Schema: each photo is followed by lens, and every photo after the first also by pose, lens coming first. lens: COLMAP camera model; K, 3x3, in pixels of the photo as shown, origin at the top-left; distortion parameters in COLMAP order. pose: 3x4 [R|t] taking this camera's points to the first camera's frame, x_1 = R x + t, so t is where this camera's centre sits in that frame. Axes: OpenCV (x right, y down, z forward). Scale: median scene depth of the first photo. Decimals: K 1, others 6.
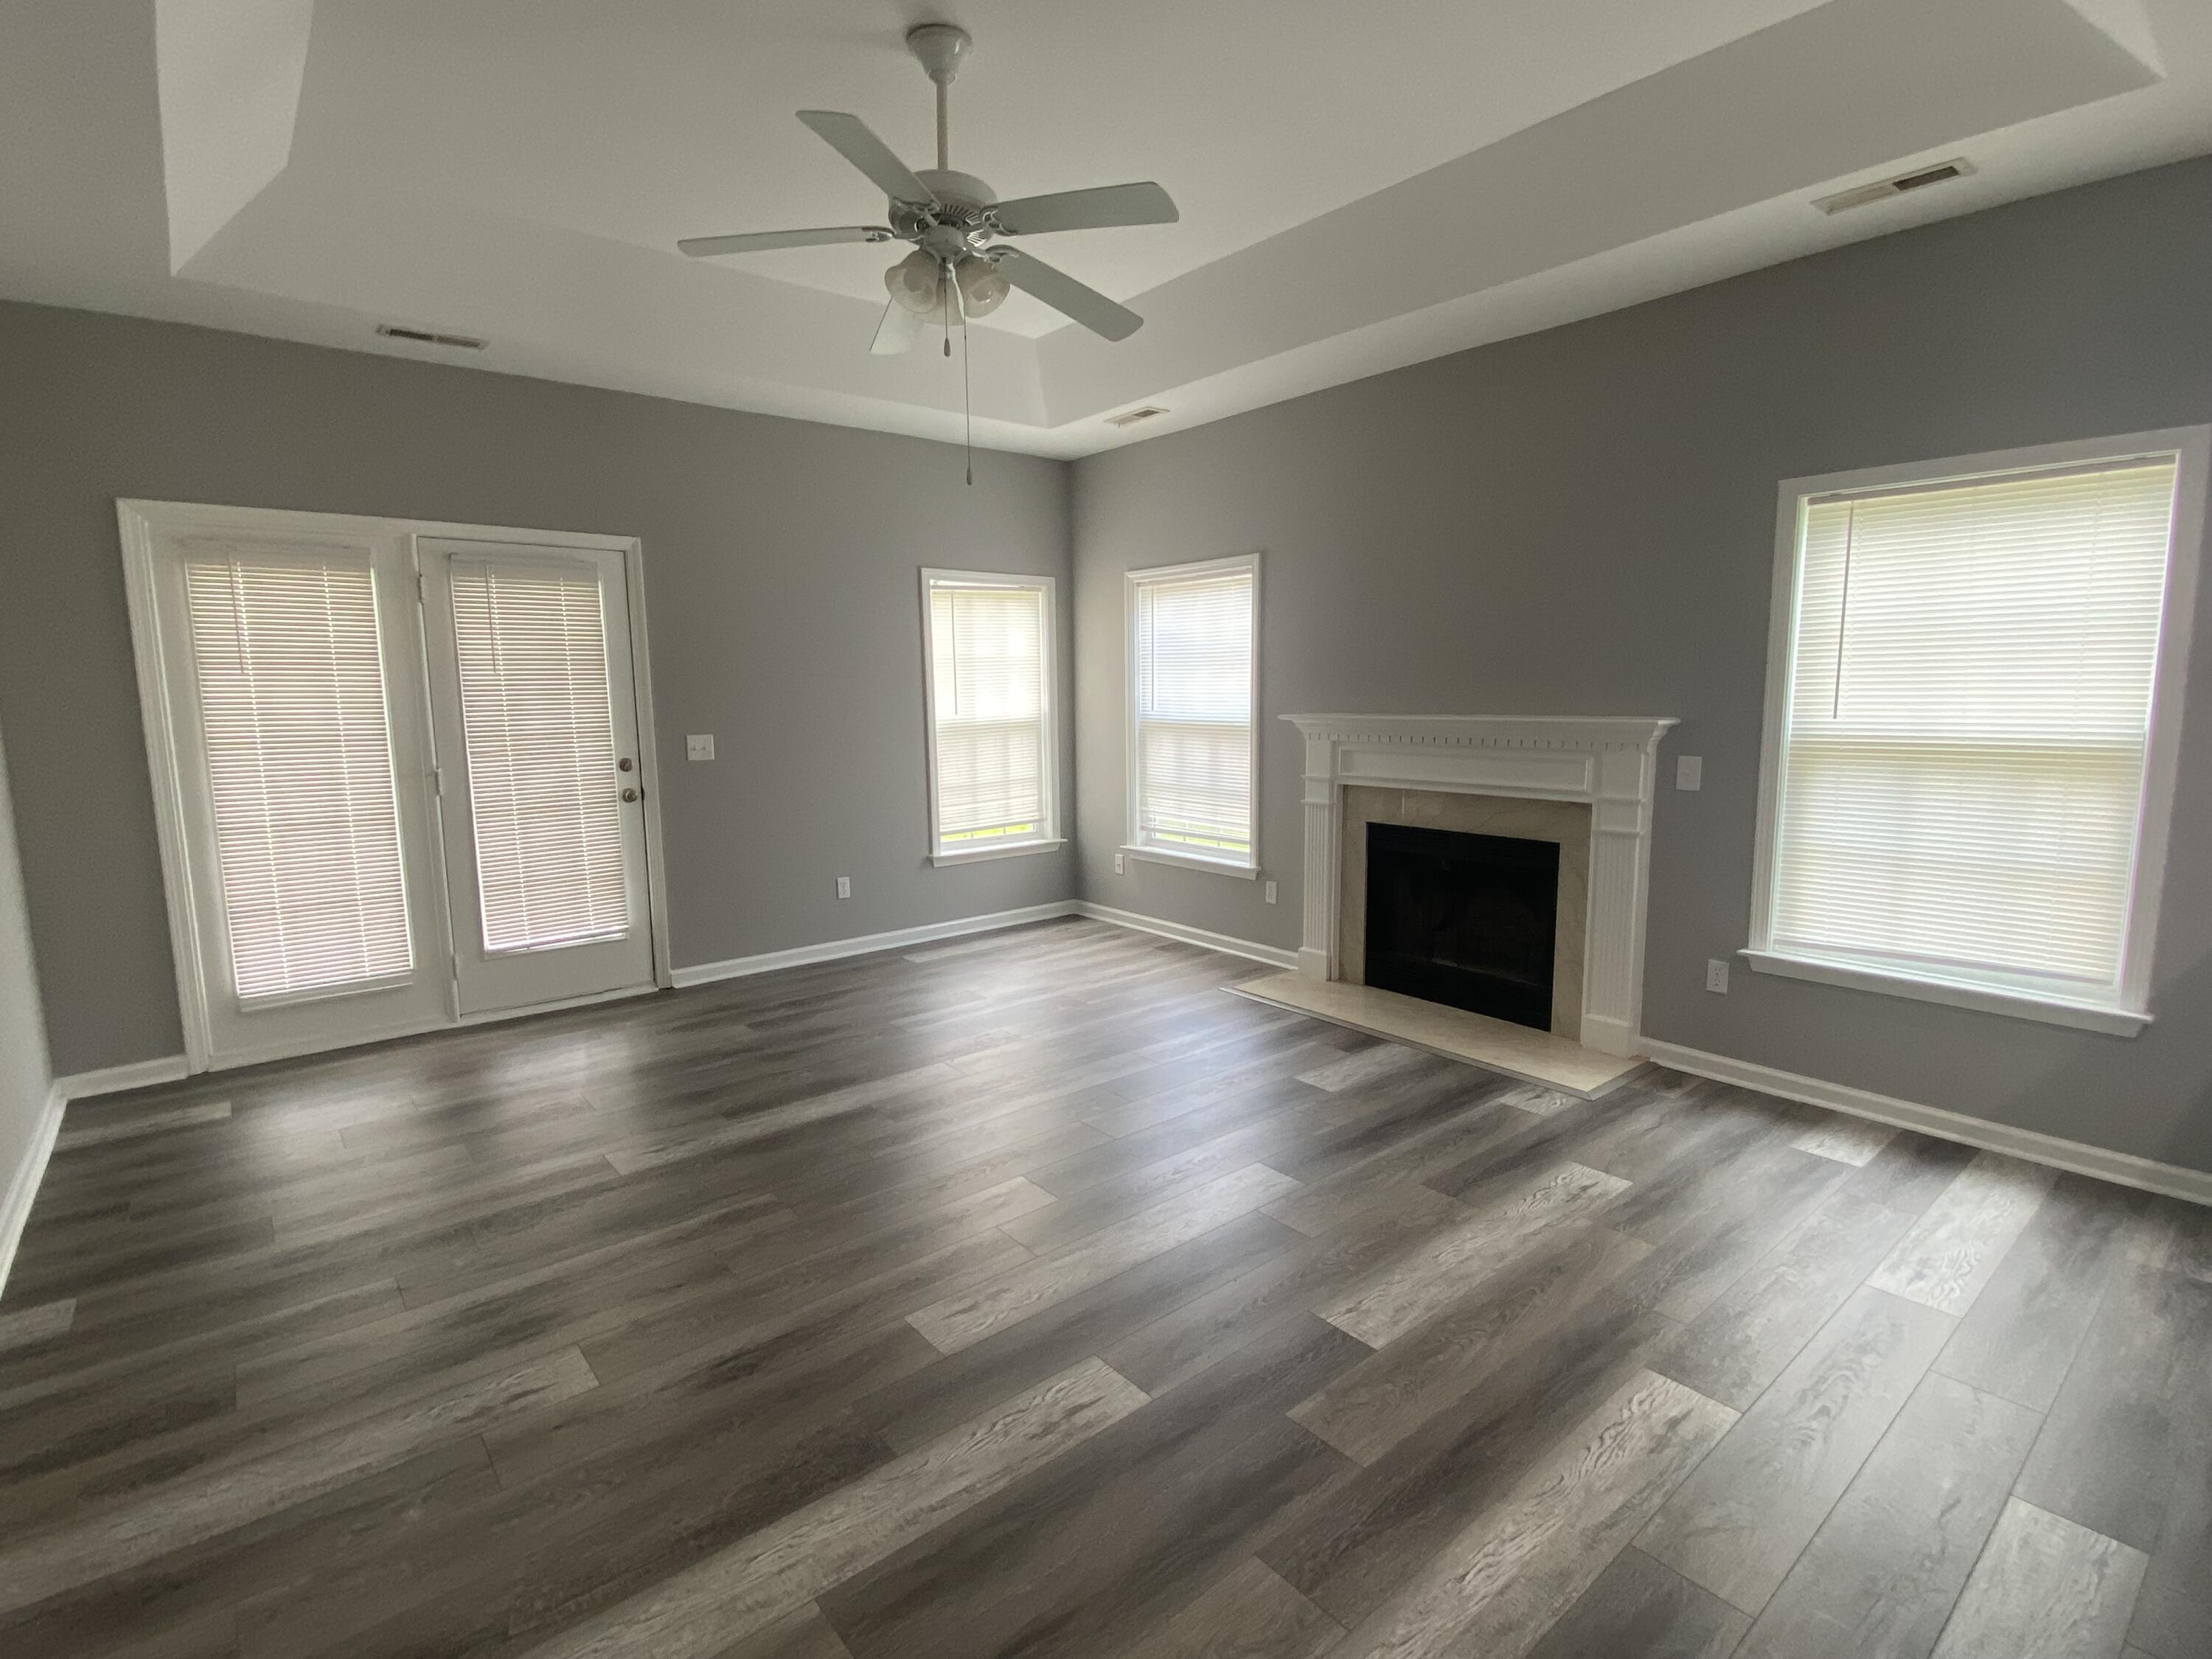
lens RADIAL K [[1058.8, 0, 1091.6], [0, 1058.8, 824.6], [0, 0, 1]] dist [0.000630, -0.000120]
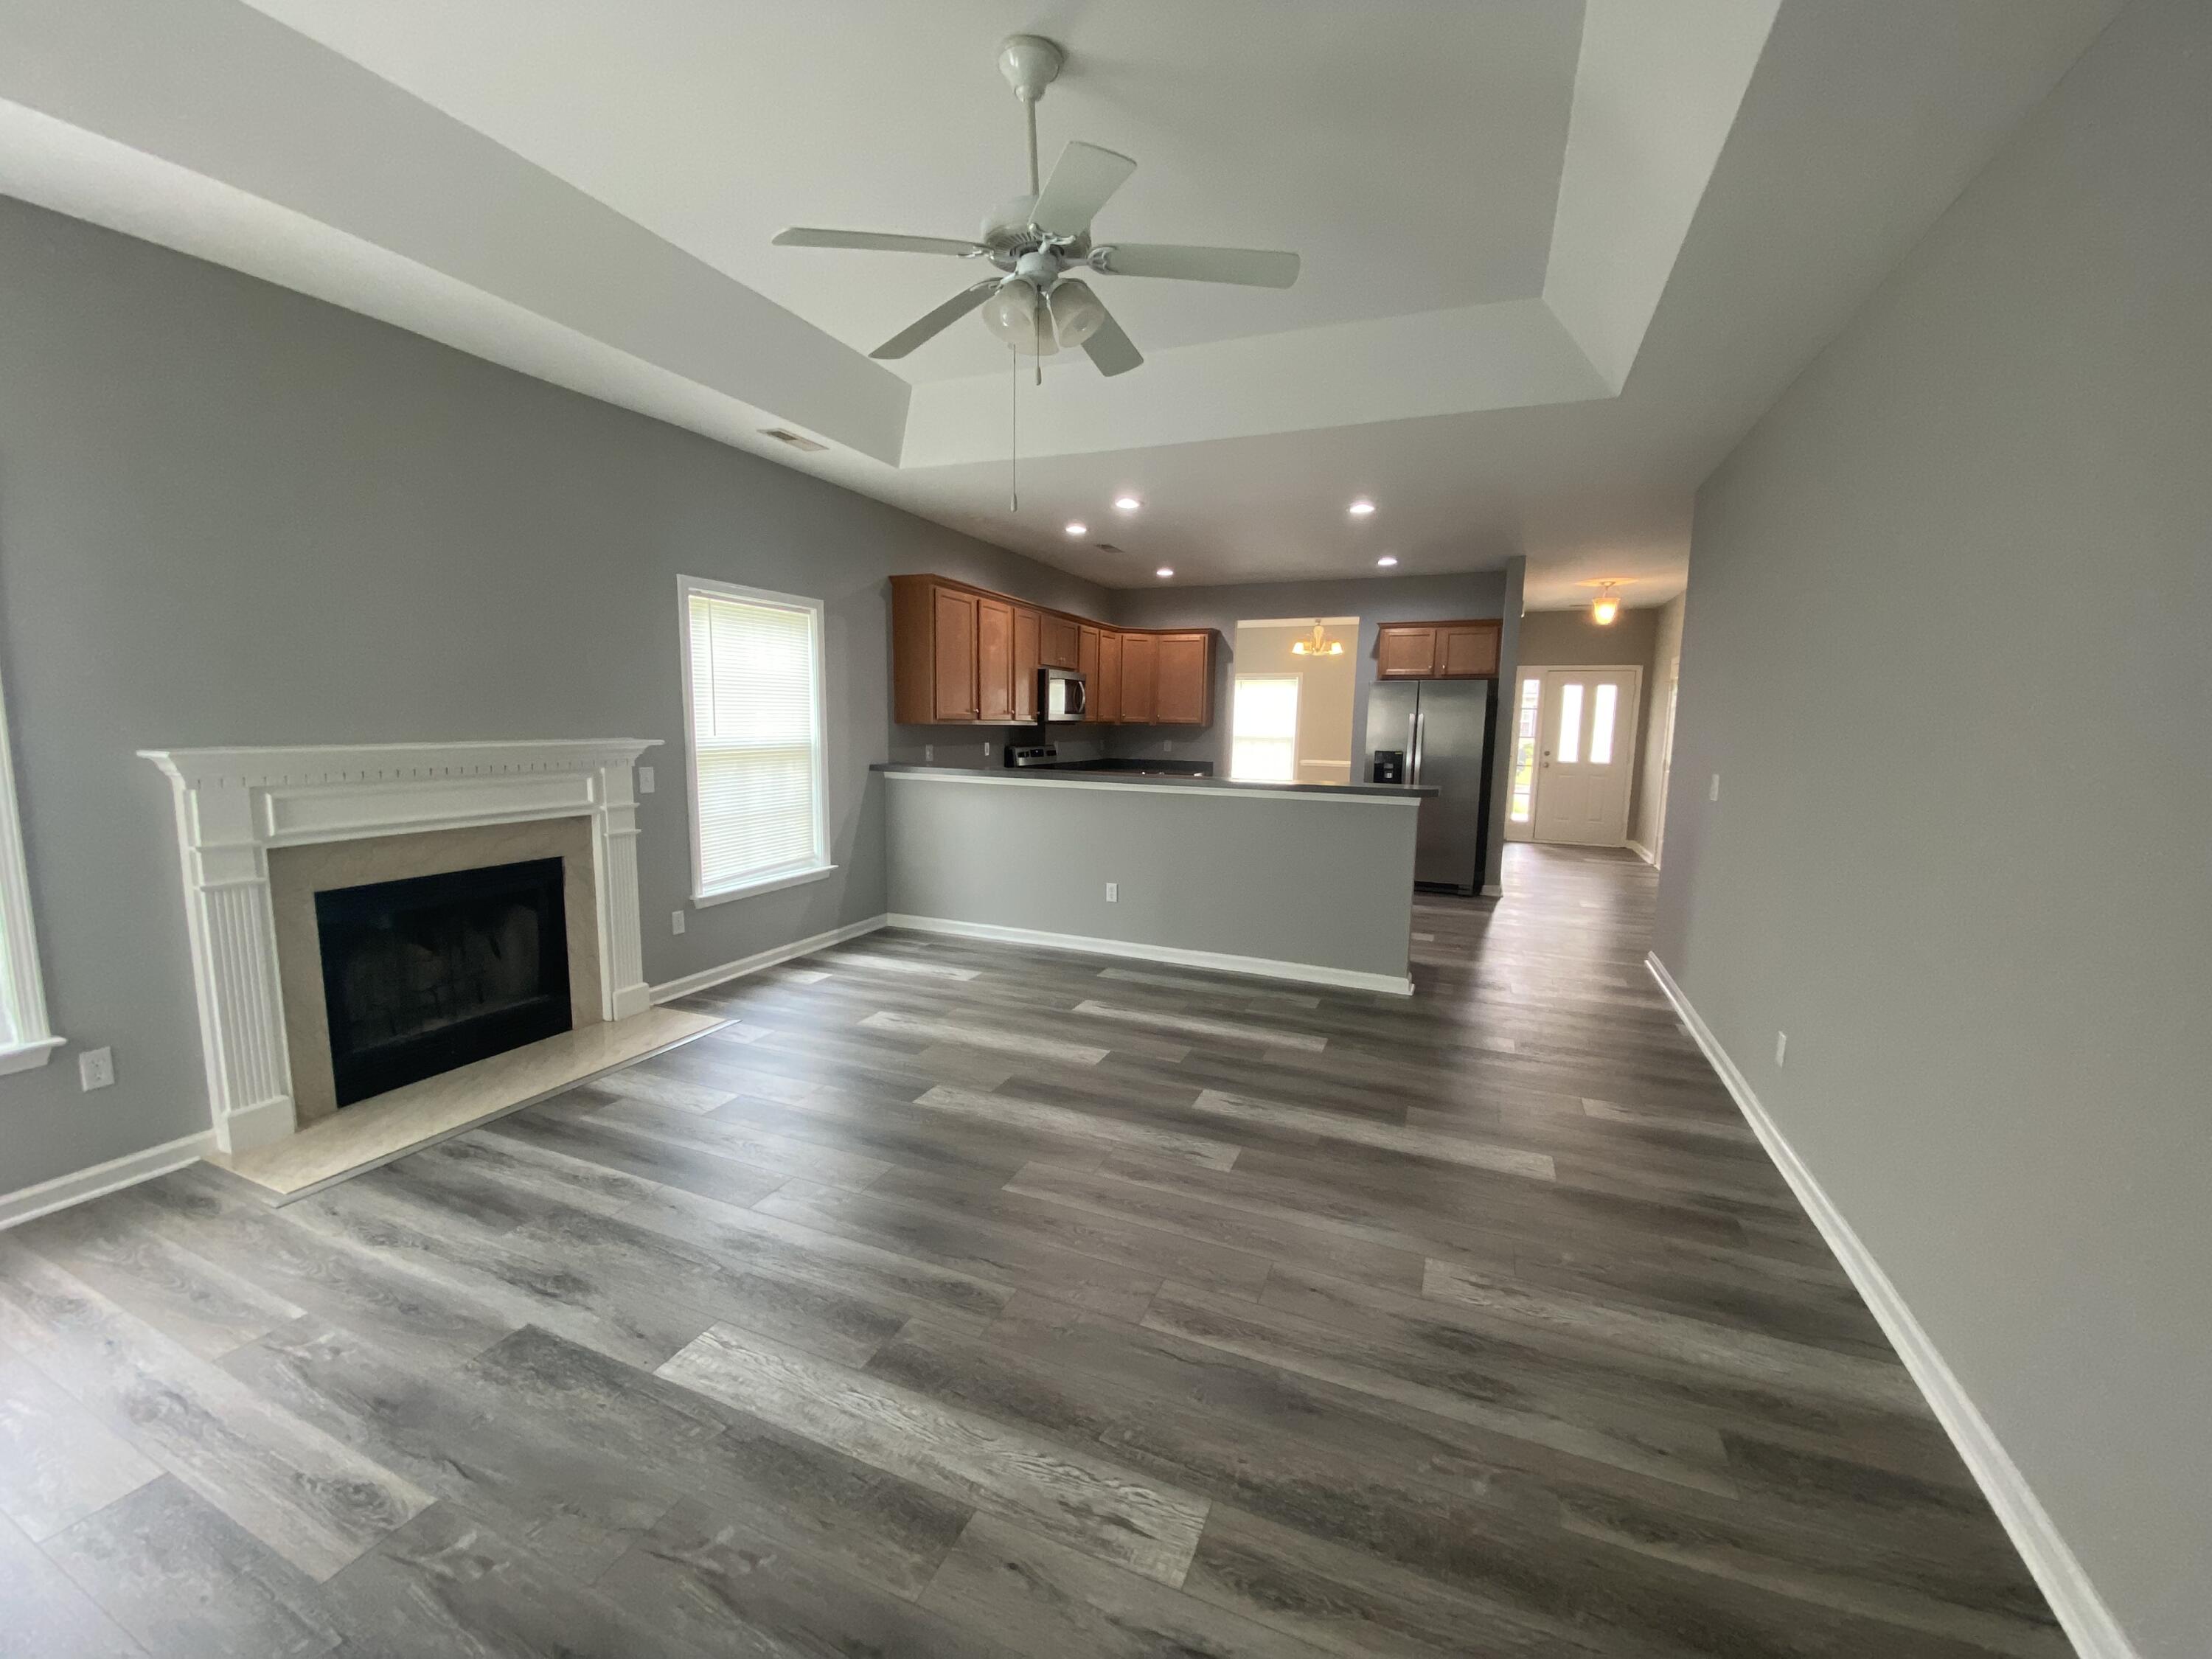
lens RADIAL K [[893.7, 0, 1106.0], [0, 893.7, 829.5], [0, 0, 1]] dist [-0.001541, -0.013315]
pose [[-0.471139, -0.104788, 0.875813, -0.710838], [0.108573, 0.978478, 0.175478, -0.125571], [-0.875351, 0.177764, -0.449622, 1.049953]]
